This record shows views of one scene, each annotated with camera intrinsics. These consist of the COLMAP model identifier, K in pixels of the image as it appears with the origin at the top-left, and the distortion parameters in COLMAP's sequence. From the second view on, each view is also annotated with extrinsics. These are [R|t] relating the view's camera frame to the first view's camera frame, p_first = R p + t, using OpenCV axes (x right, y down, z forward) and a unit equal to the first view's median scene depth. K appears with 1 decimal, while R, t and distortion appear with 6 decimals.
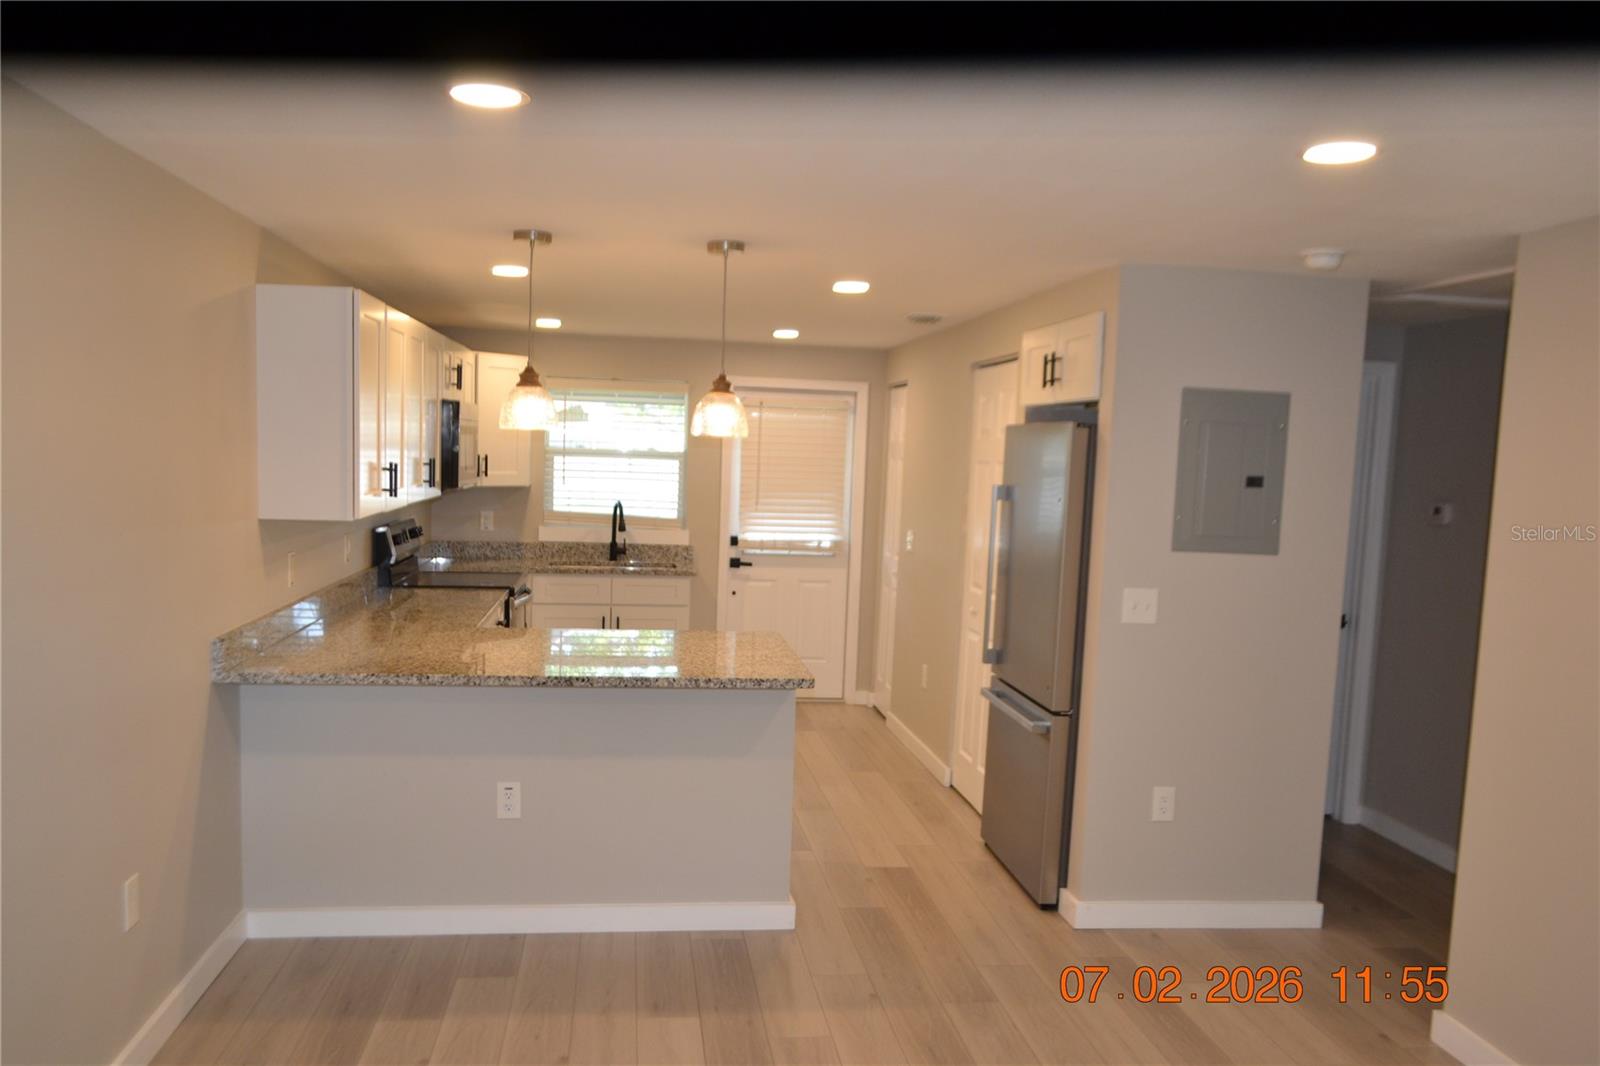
lens RADIAL K [[1279.5, 0, 789.9], [0, 1279.5, 542.0], [0, 0, 1]] dist [-0.007228, -0.001182]
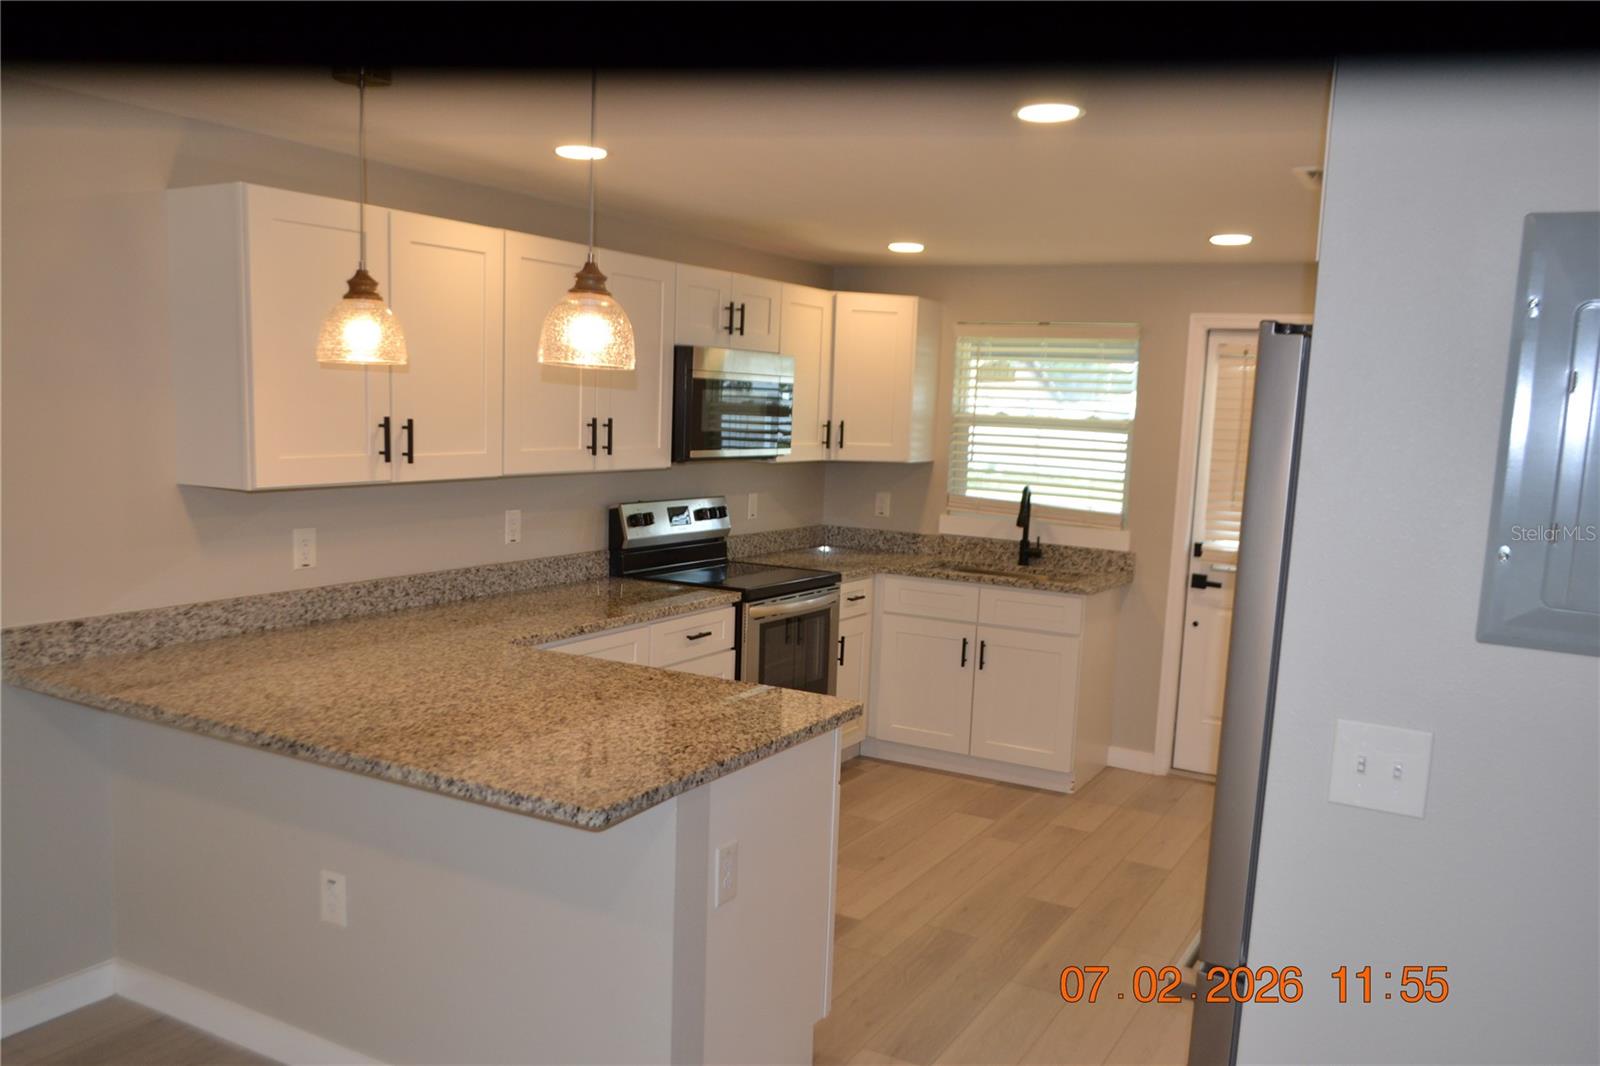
lens RADIAL K [[1279.5, 0, 826.6], [0, 1279.5, 567.0], [0, 0, 1]] dist [-0.007228, -0.001182]
pose [[0.801607, 0.073506, -0.593316, 0.216474], [-0.055074, 0.997272, 0.049144, -0.015026], [0.595310, -0.006717, 0.803468, 0.326554]]
